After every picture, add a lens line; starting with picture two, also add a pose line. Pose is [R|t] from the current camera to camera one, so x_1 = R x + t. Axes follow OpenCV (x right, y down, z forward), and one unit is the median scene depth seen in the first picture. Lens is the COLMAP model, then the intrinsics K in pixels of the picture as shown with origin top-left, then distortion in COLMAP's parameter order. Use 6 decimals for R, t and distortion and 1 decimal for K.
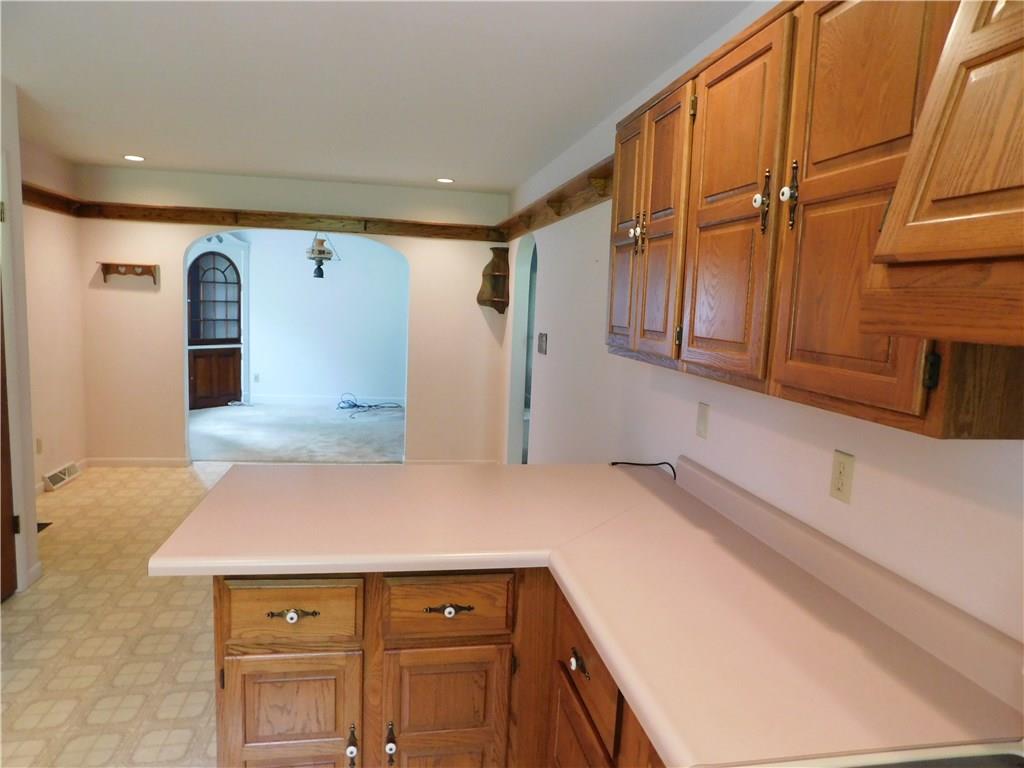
lens RADIAL K [[688.9, 0, 513.3], [0, 688.9, 384.3], [0, 0, 1]] dist [-0.049813, 0.020459]
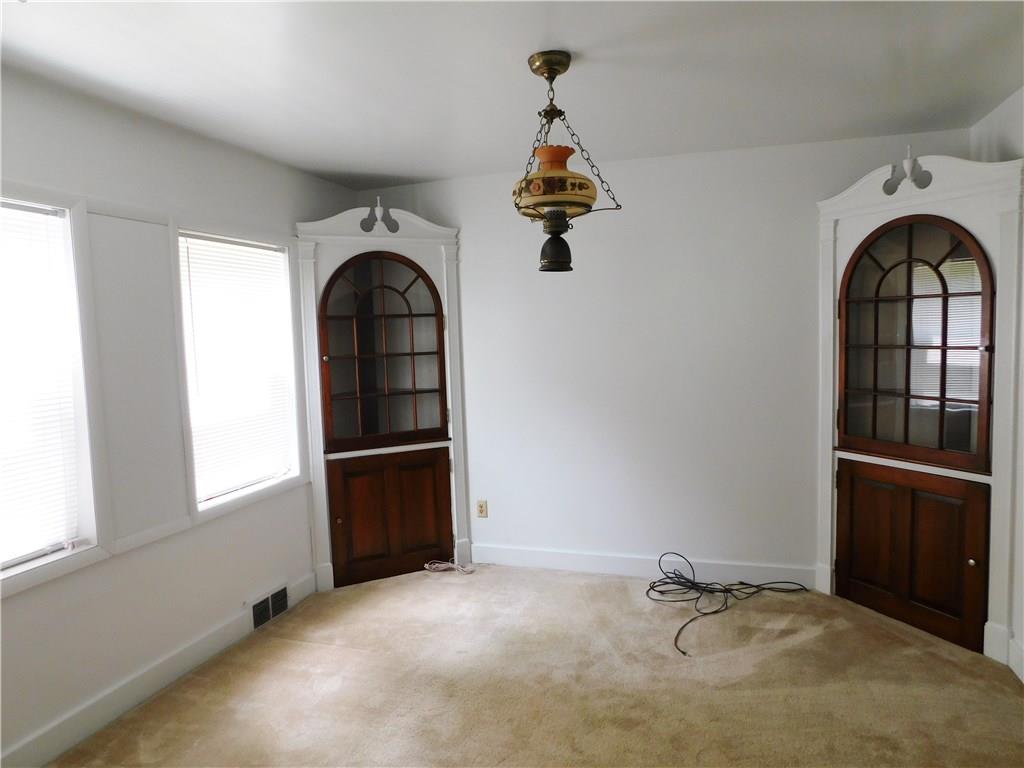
lens RADIAL K [[688.9, 0, 515.9], [0, 688.9, 387.9], [0, 0, 1]] dist [-0.049813, 0.020459]
pose [[0.879259, -0.035144, -0.475045, -0.153247], [0.016024, 0.998892, -0.044239, -0.089019], [0.476074, 0.031286, 0.878849, 0.725230]]
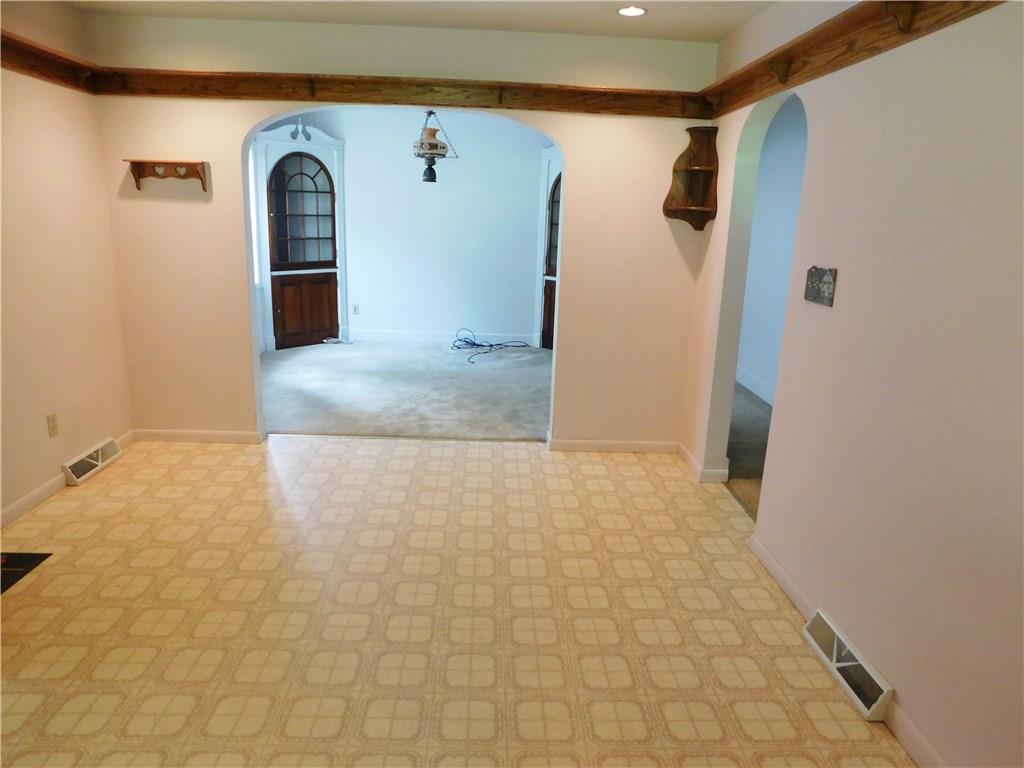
lens RADIAL K [[688.9, 0, 515.6], [0, 688.9, 387.9], [0, 0, 1]] dist [-0.049813, 0.020459]
pose [[0.989276, 0.026410, -0.143653, -0.077681], [-0.007808, 0.991672, 0.128551, -0.028826], [0.145852, -0.126051, 0.981243, 0.250518]]
